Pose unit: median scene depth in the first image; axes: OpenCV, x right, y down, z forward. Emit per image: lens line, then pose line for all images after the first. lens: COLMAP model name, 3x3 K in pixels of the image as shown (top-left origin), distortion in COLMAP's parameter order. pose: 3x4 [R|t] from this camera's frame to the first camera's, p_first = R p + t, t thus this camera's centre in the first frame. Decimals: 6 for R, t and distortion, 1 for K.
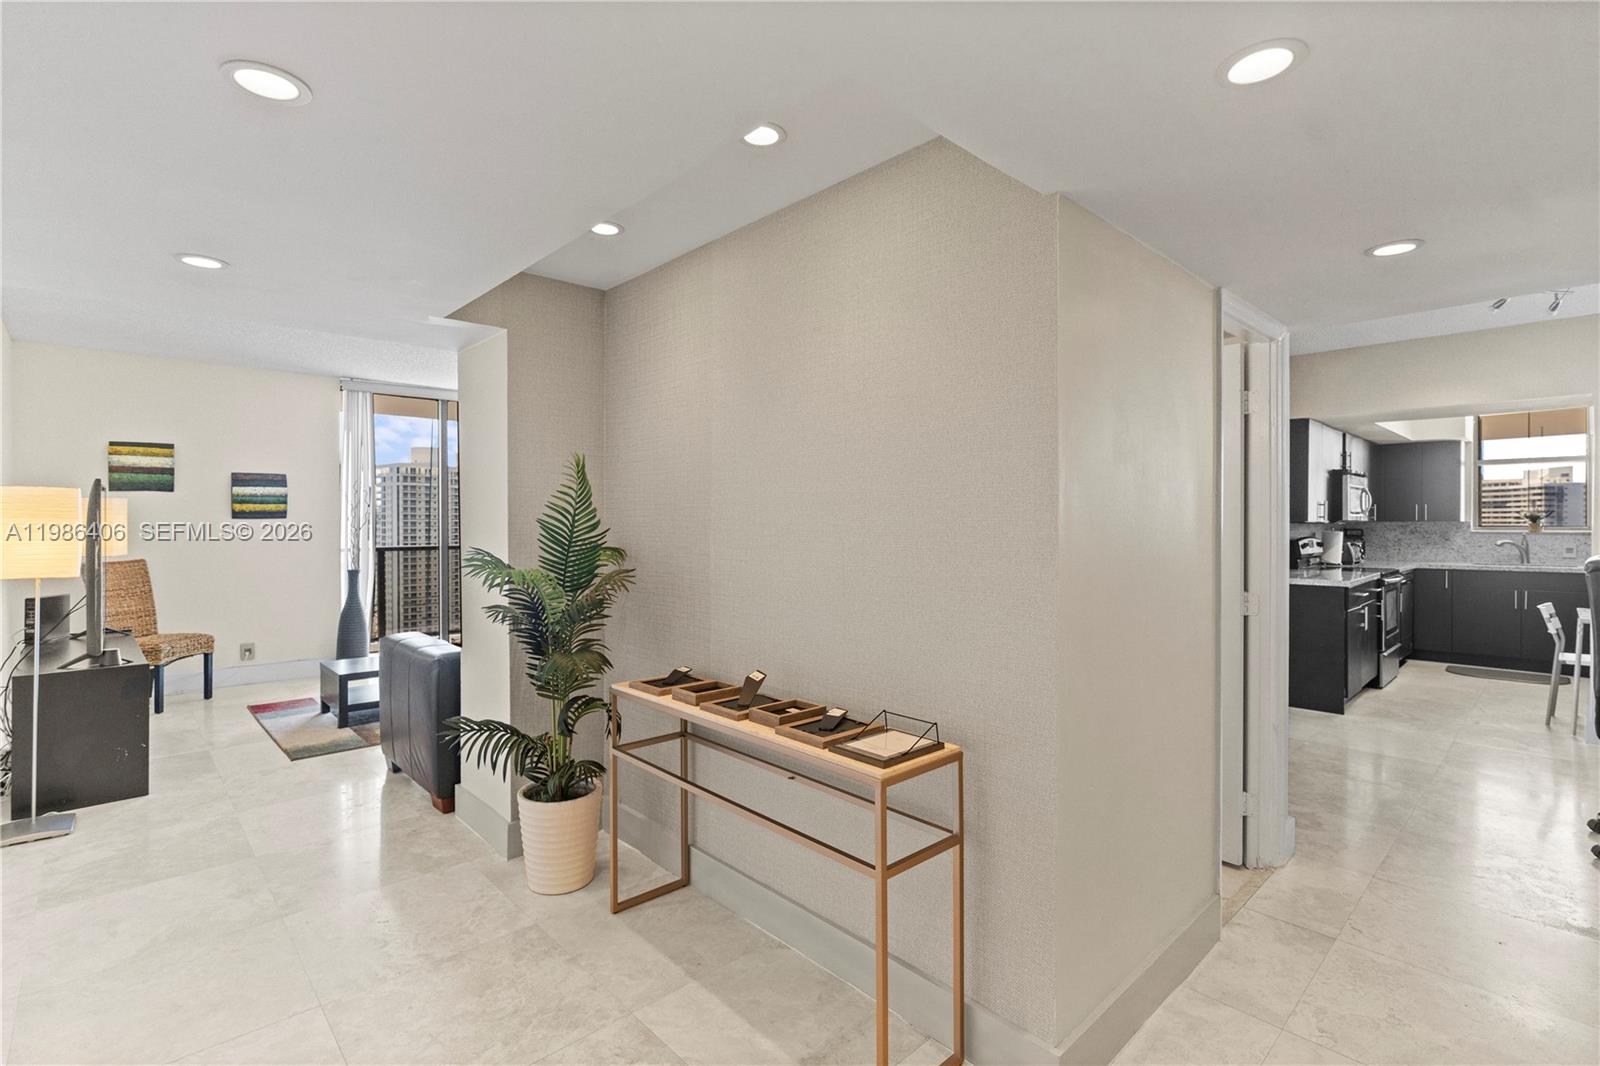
lens RADIAL K [[746.7, 0, 800.6], [0, 746.7, 526.4], [0, 0, 1]] dist [-0.010891, 0.000049]
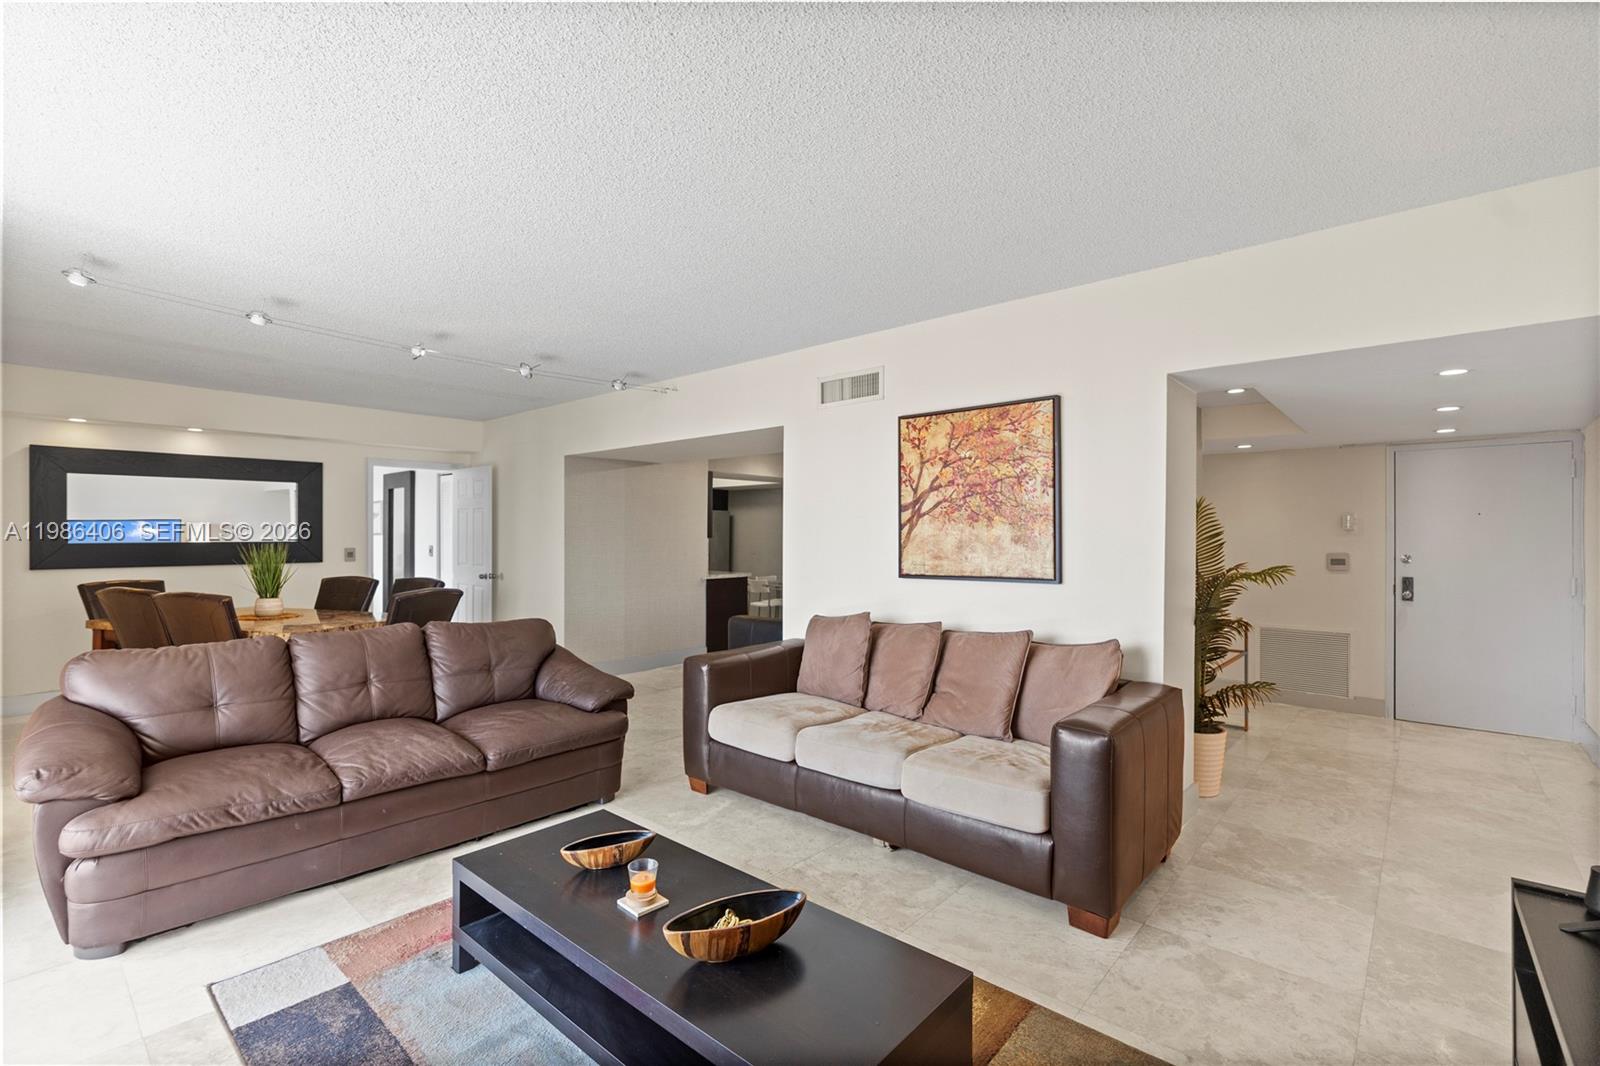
lens RADIAL K [[722.4, 0, 803.4], [0, 722.4, 529.6], [0, 0, 1]] dist [-0.005411, 0.000057]
pose [[-0.106199, 0.007642, 0.994315, -0.794182], [0.005660, 0.999959, -0.007080, -0.013025], [-0.994329, 0.004876, -0.106238, 0.920831]]
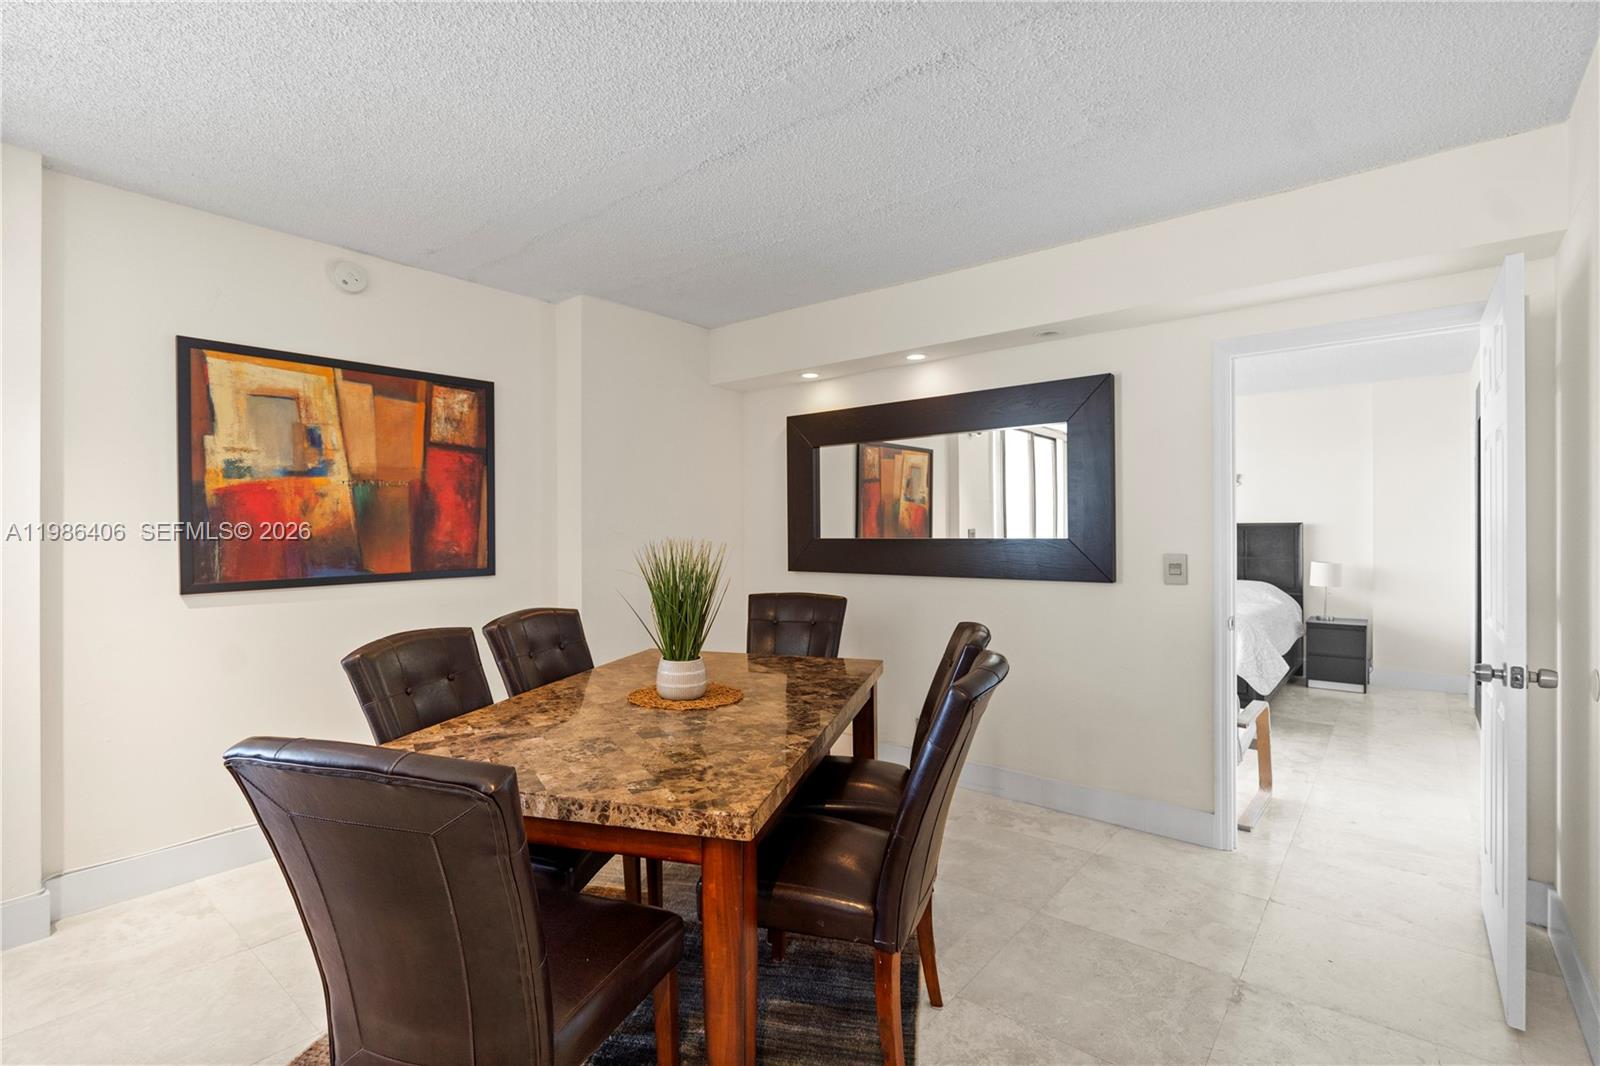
lens RADIAL K [[750.1, 0, 800.0], [0, 750.1, 533.0], [0, 0, 1]] dist [-0.001383, 0.000762]
pose [[0.992581, -0.004060, 0.121519, 0.143356], [0.004192, 0.999991, -0.000836, -0.012182], [-0.121515, 0.001340, 0.992589, 1.031377]]
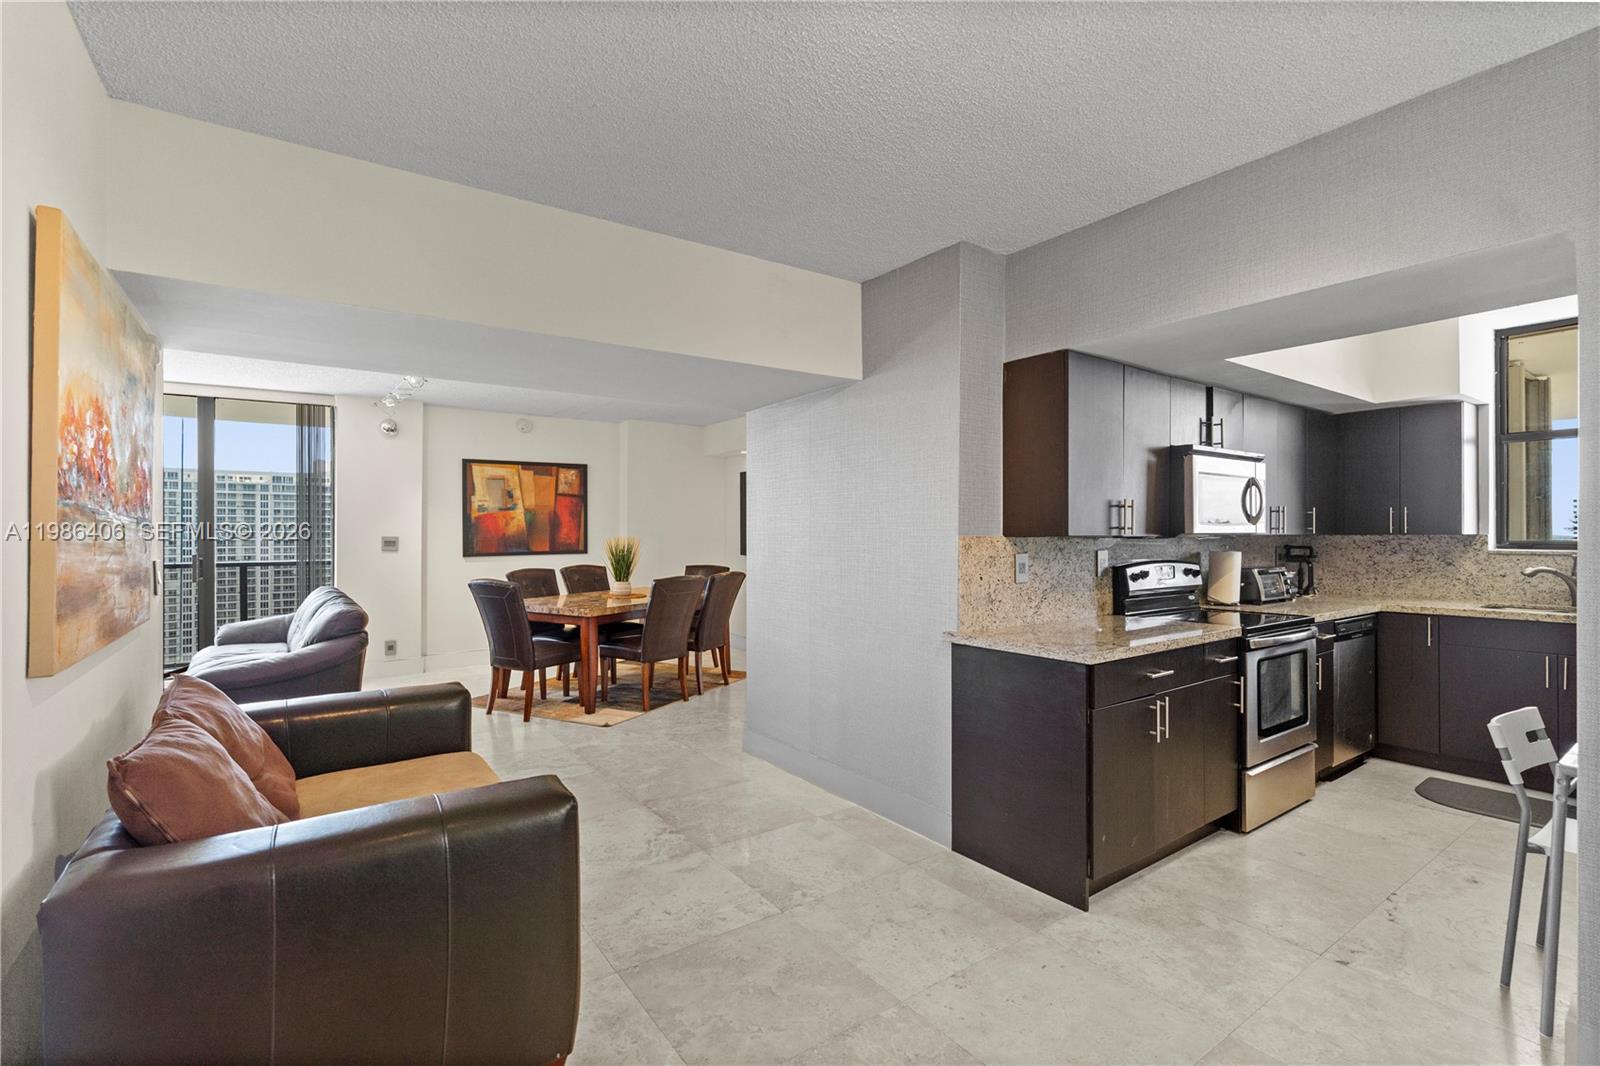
lens RADIAL K [[722.4, 0, 803.4], [0, 722.4, 529.6], [0, 0, 1]] dist [-0.005411, 0.000057]
pose [[0.990498, -0.003090, -0.137496, 0.545858], [0.001548, 0.999935, -0.011324, -0.006224], [0.137522, 0.011004, 0.990438, 0.425968]]
